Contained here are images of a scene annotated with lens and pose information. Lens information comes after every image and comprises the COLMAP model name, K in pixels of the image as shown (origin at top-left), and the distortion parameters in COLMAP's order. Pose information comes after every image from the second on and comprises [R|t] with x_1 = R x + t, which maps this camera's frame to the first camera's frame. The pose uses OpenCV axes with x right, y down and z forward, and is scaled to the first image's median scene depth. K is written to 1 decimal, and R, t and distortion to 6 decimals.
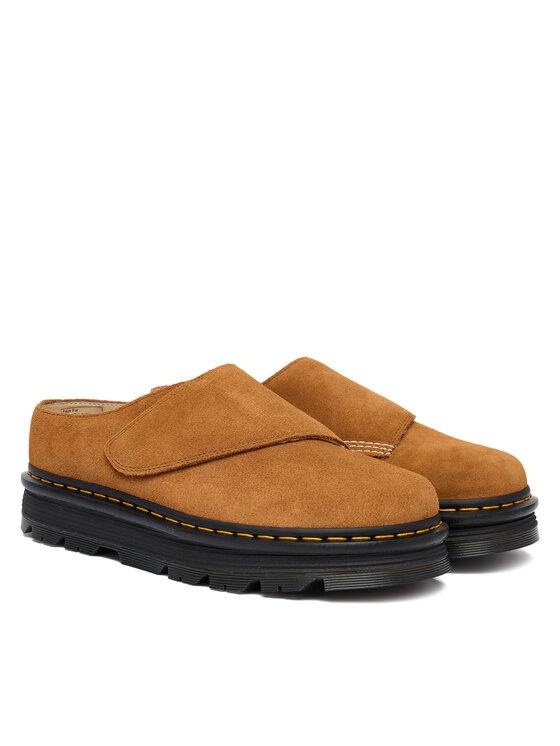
lens RADIAL K [[1962.8, 0, 280.0], [0, 1962.8, 373.0], [0, 0, 1]] dist [-0.007959, 0.000314]
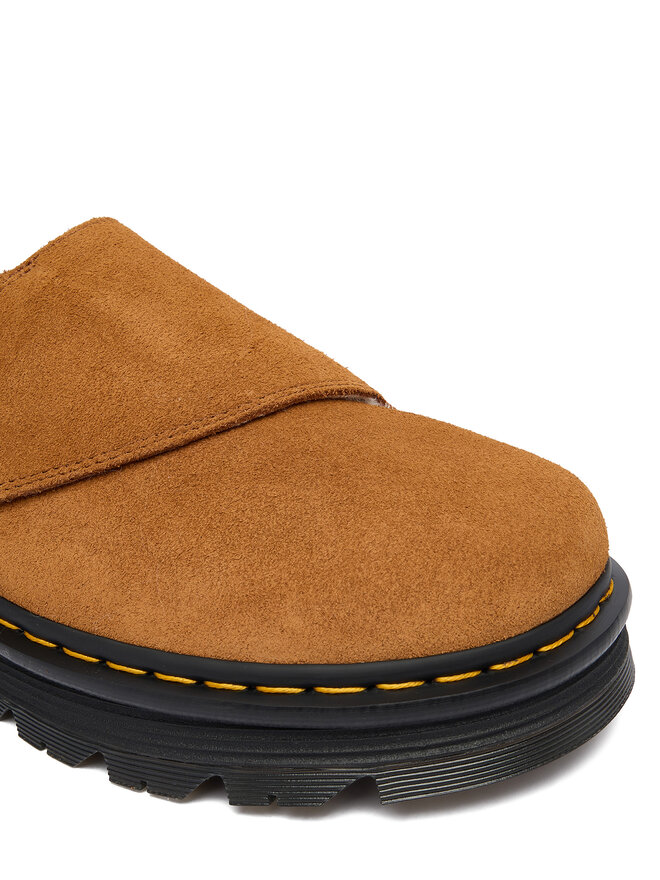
lens RADIAL K [[956.5, 0, 330.0], [0, 956.5, 440.0], [0, 0, 1]] dist [-0.013745, -0.003107]
pose [[0.990132, -0.105741, 0.091968, 0.001521], [0.065396, 0.929052, 0.364124, -0.035460], [-0.123946, -0.354517, 0.926798, 0.814263]]
